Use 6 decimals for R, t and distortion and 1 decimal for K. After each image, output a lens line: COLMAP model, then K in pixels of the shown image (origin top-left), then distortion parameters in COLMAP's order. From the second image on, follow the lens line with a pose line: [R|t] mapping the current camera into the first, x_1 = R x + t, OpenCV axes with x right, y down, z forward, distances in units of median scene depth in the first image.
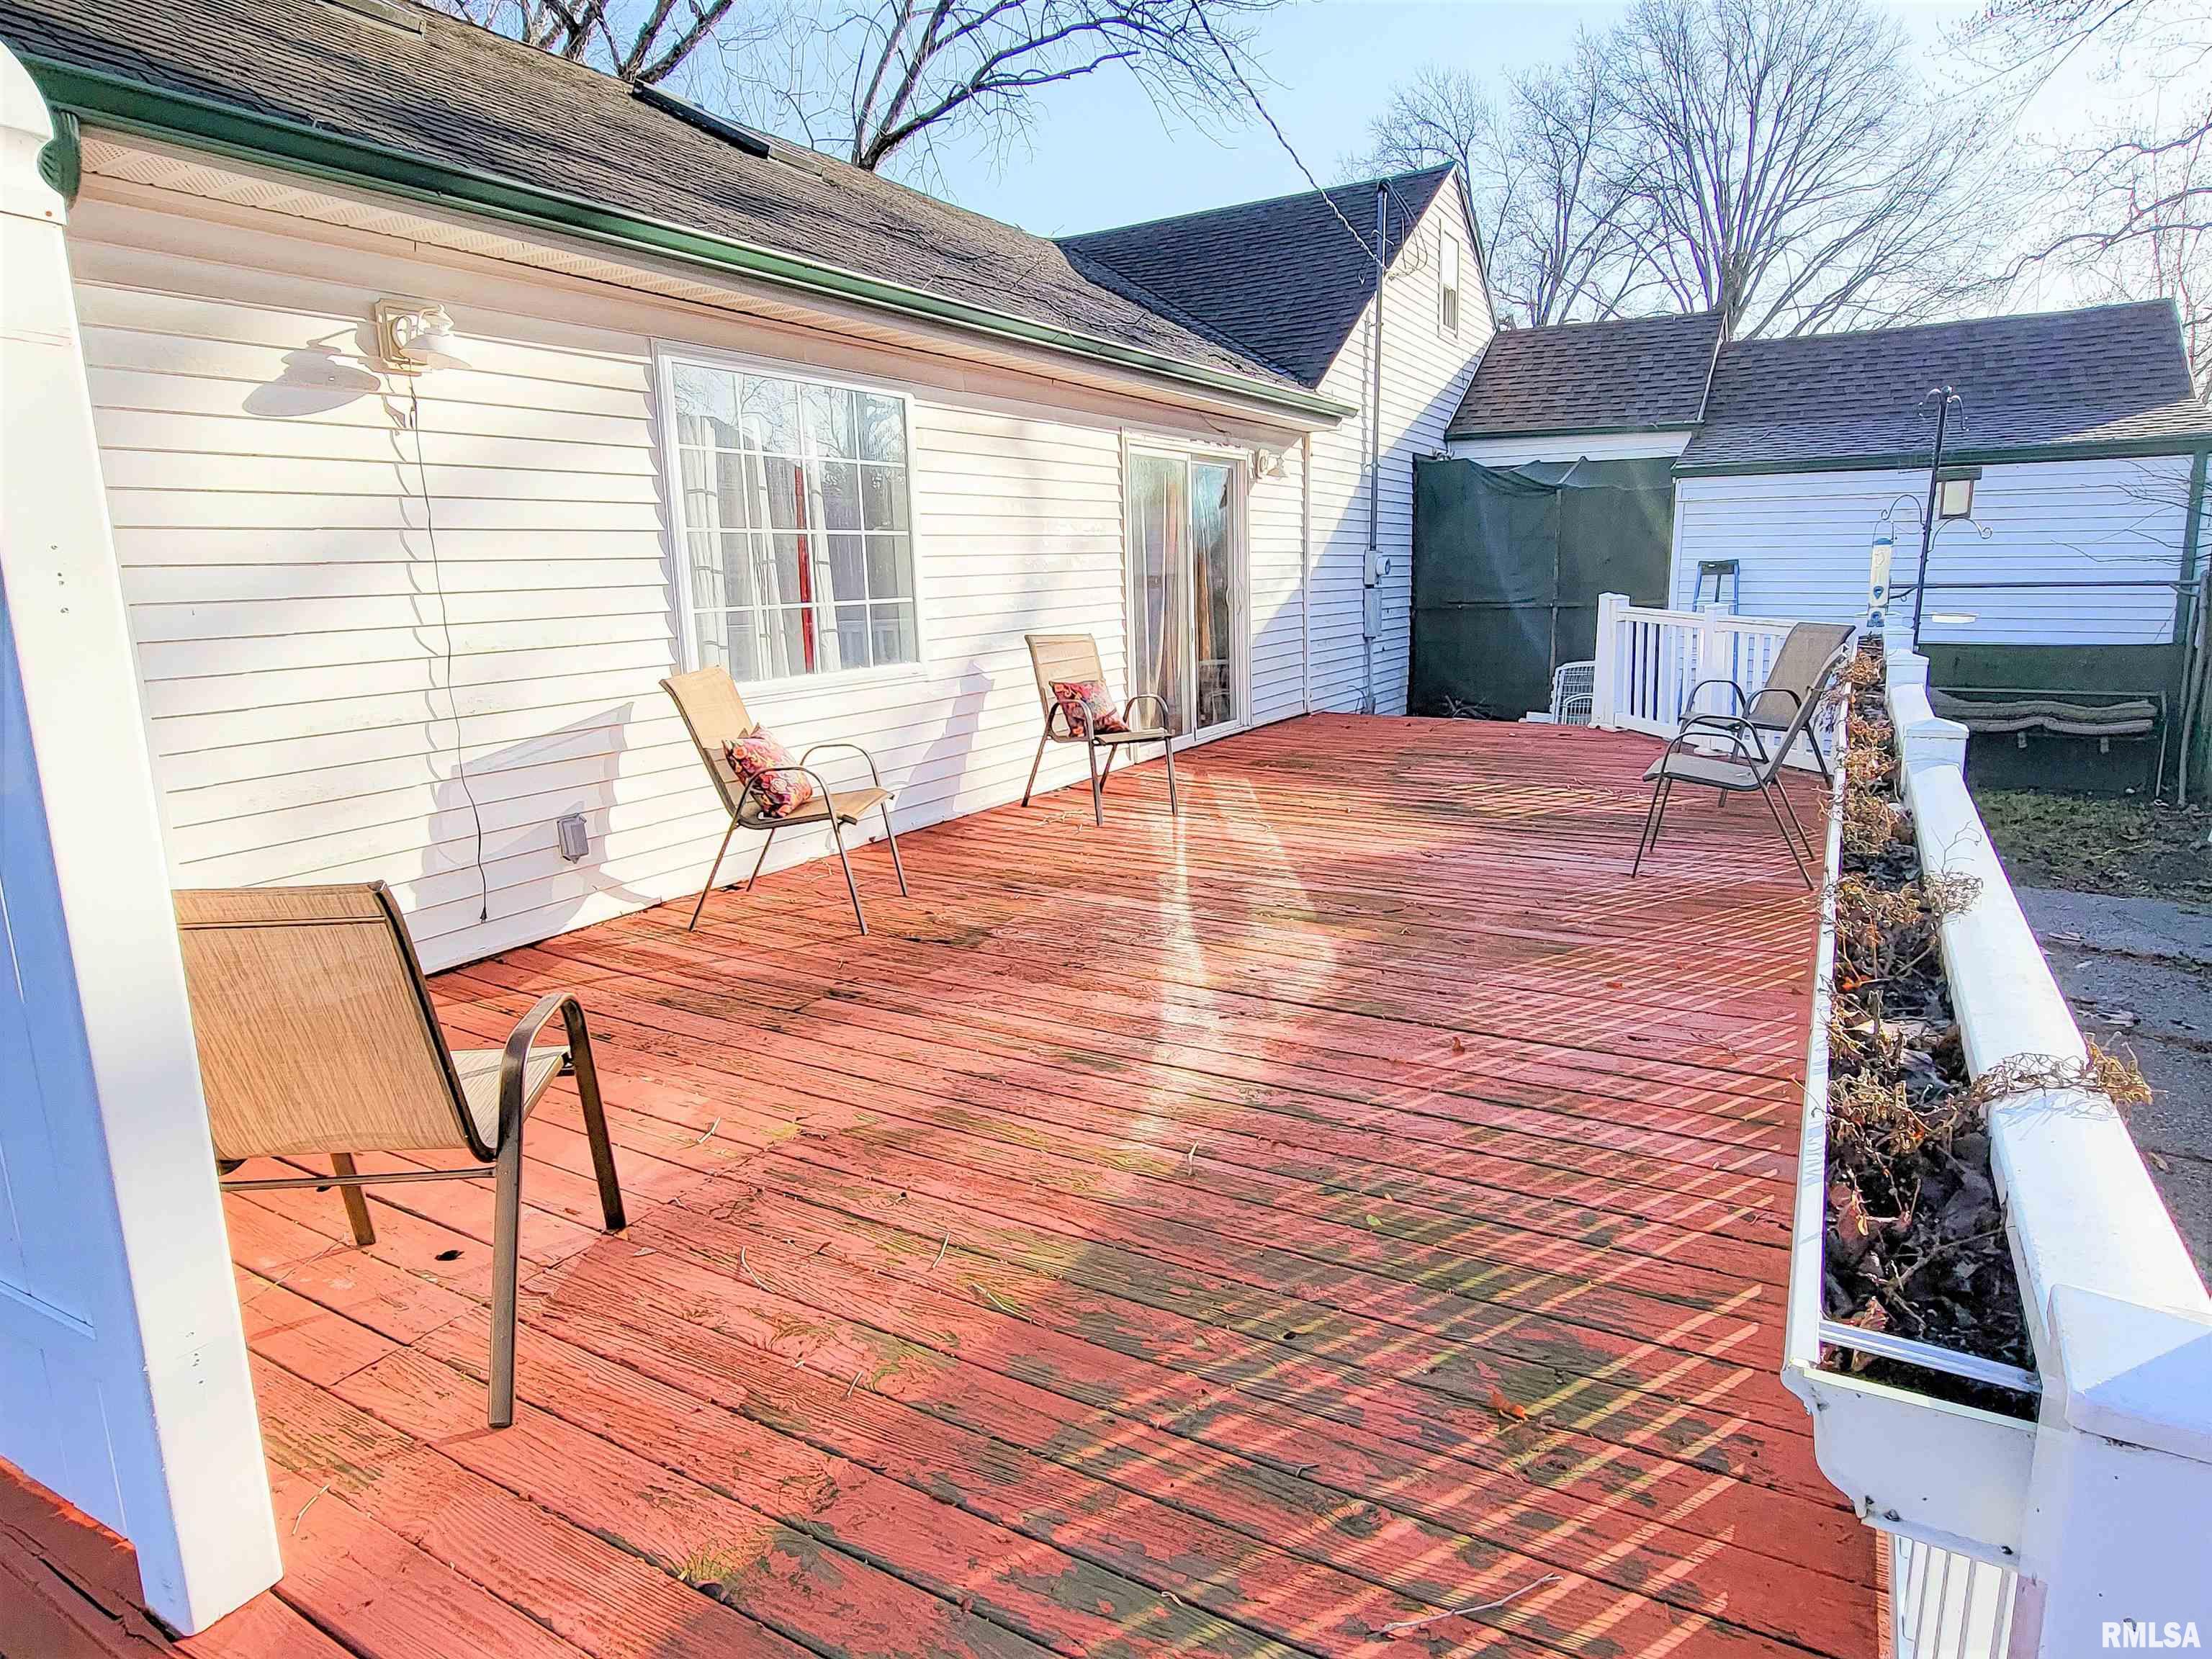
lens RADIAL K [[1327.2, 0, 1106.0], [0, 1327.2, 829.5], [0, 0, 1]] dist [-0.010436, 0.000249]
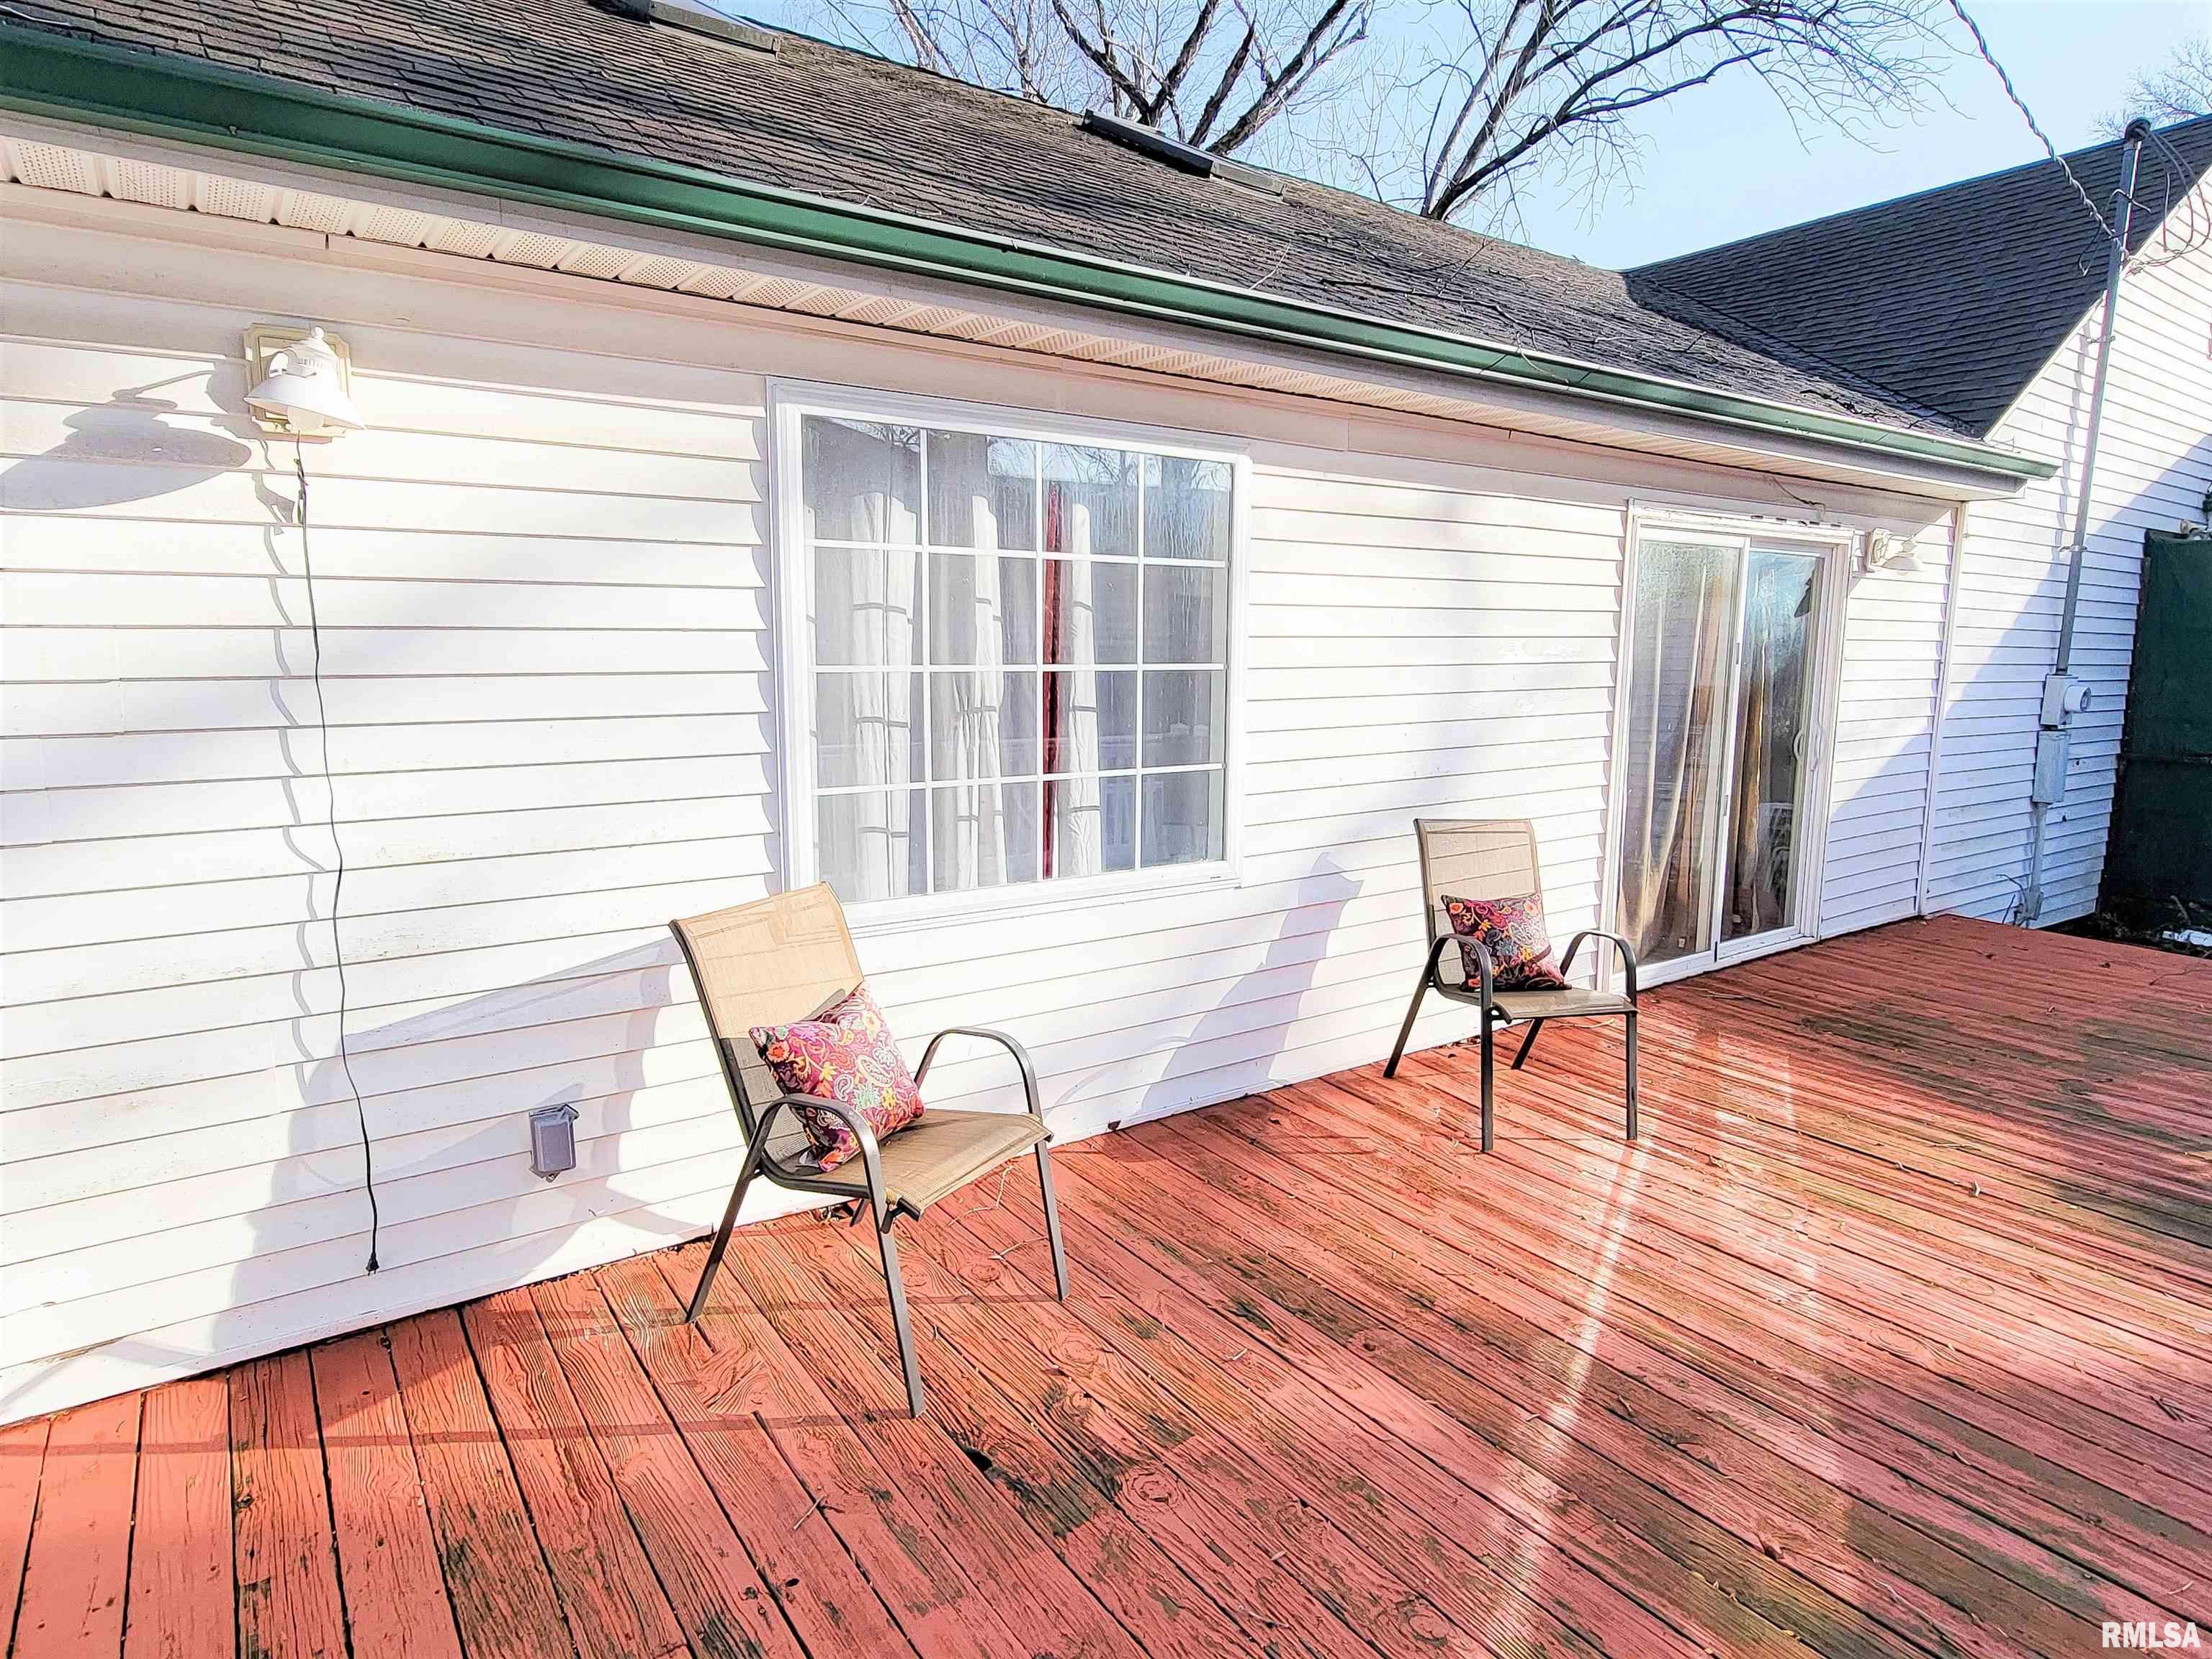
lens RADIAL K [[1261.3, 0, 1106.0], [0, 1261.3, 829.5], [0, 0, 1]] dist [-0.001704, -0.000872]
pose [[0.904765, 0.094709, -0.415247, 0.047024], [-0.110456, 0.993782, -0.014007, -0.091192], [0.411339, 0.058539, 0.909601, 0.293845]]
